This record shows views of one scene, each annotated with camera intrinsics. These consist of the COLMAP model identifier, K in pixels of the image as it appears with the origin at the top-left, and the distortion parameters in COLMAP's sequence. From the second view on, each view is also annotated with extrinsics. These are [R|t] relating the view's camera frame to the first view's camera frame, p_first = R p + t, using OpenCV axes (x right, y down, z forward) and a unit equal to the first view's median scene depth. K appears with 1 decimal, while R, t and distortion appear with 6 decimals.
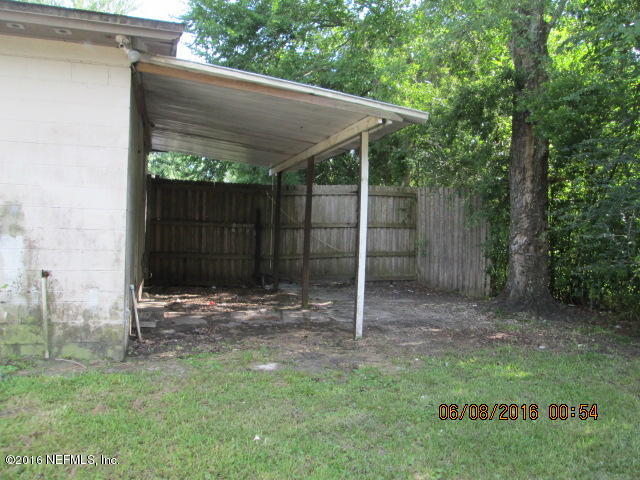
lens RADIAL K [[521.8, 0, 317.4], [0, 521.8, 236.3], [0, 0, 1]] dist [-0.044011, 0.006996]
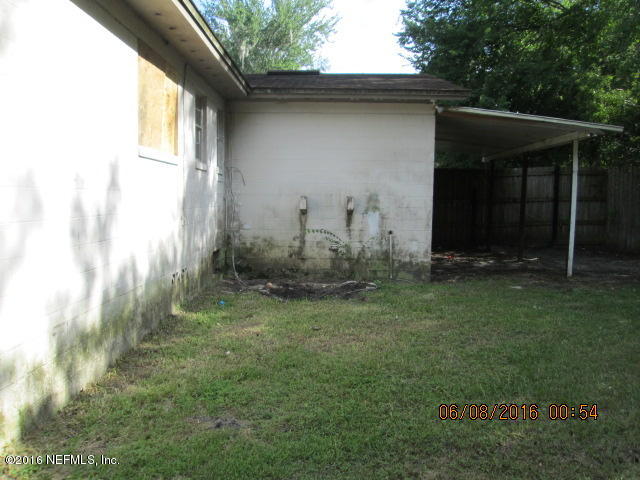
lens RADIAL K [[521.8, 0, 317.4], [0, 521.8, 236.3], [0, 0, 1]] dist [-0.044011, 0.006996]
pose [[0.953400, 0.005029, -0.301666, -0.179235], [0.012055, 0.998428, 0.054745, -0.015020], [0.301467, -0.055830, 0.951841, -0.691705]]
